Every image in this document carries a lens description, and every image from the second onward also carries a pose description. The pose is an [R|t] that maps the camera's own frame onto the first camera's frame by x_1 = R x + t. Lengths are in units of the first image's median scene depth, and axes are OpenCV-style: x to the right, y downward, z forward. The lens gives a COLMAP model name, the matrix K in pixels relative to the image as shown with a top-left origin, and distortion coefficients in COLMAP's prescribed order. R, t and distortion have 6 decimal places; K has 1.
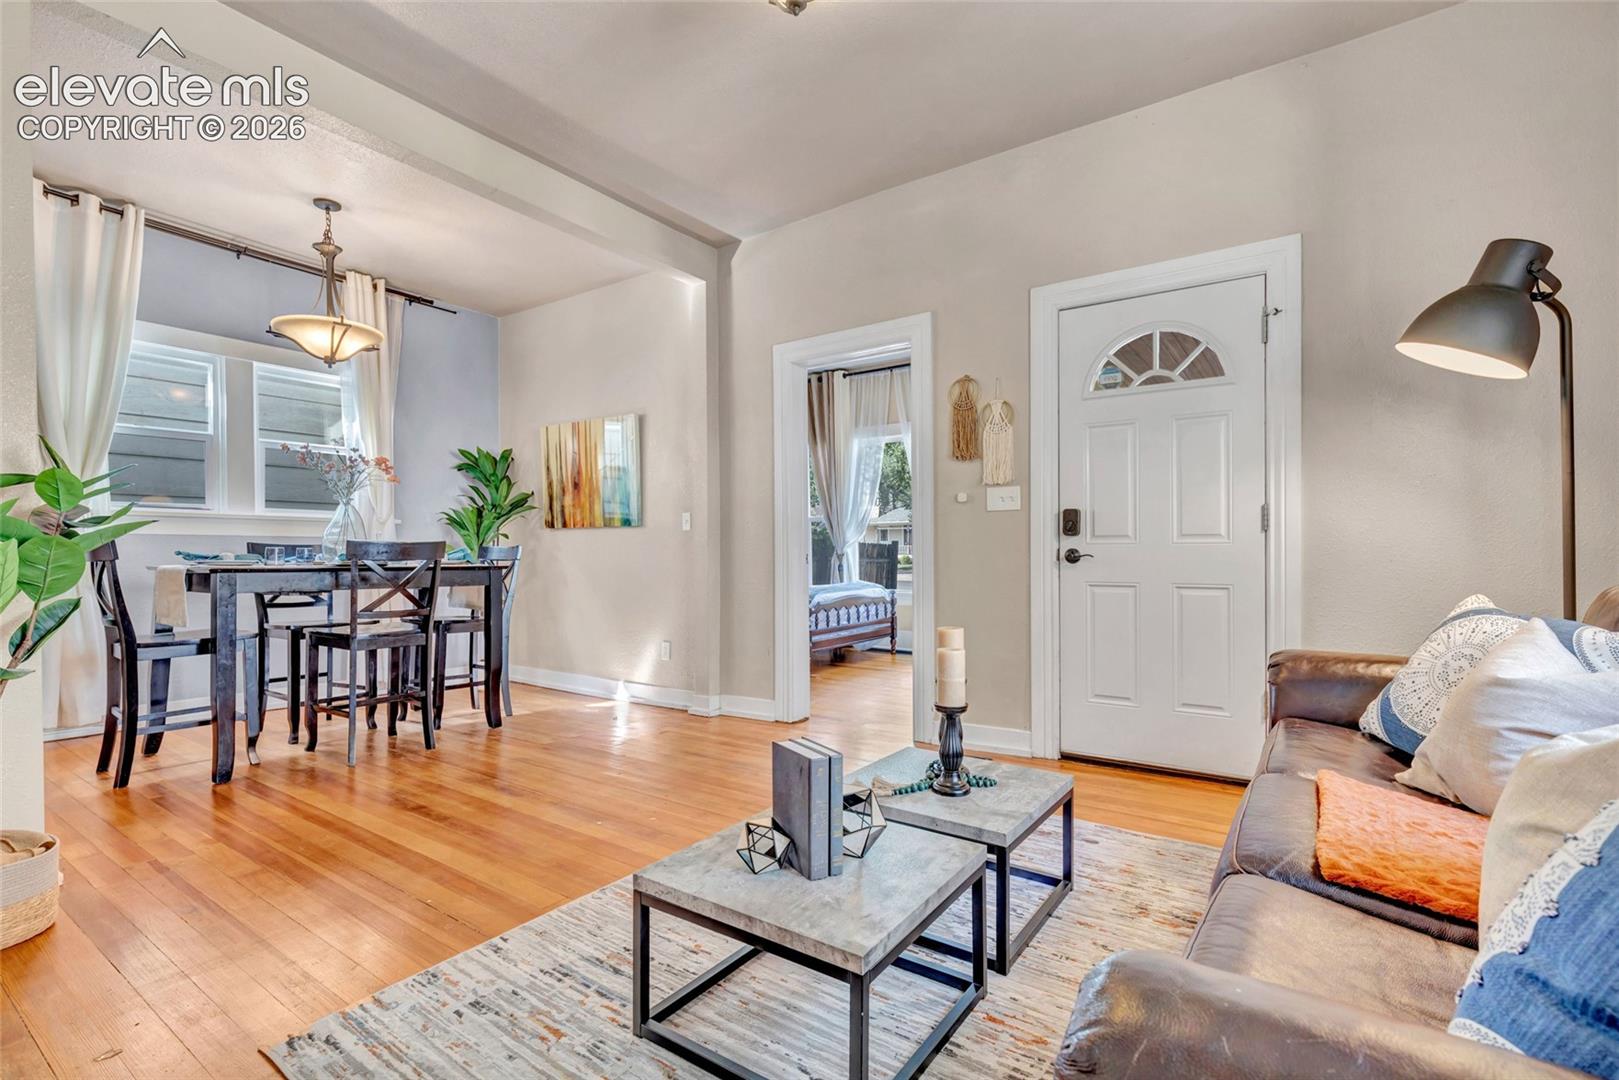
lens RADIAL K [[745.6, 0, 812.0], [0, 745.6, 548.2], [0, 0, 1]] dist [0.000075, -0.000152]
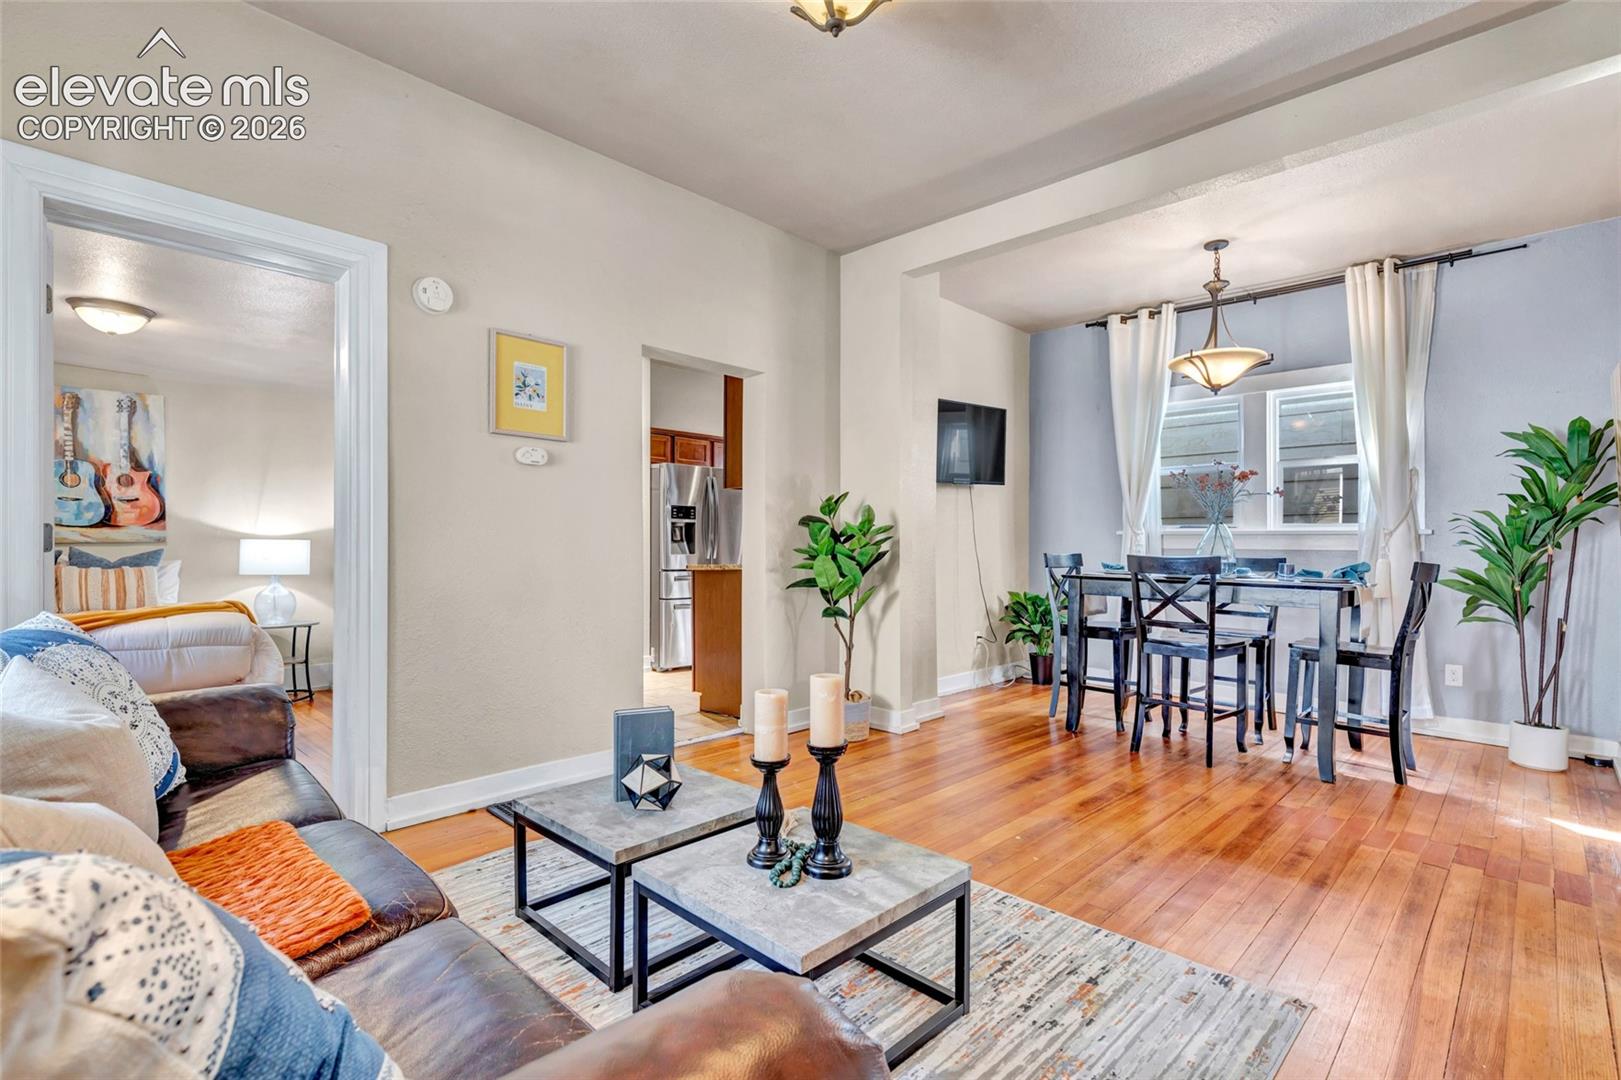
lens RADIAL K [[746.5, 0, 813.0], [0, 746.5, 548.2], [0, 0, 1]] dist [0.000075, -0.000152]
pose [[-0.162933, -0.003960, -0.986629, 0.513700], [-0.011369, 0.999933, -0.002136, -0.010962], [0.986572, 0.010869, -0.162967, 0.603774]]
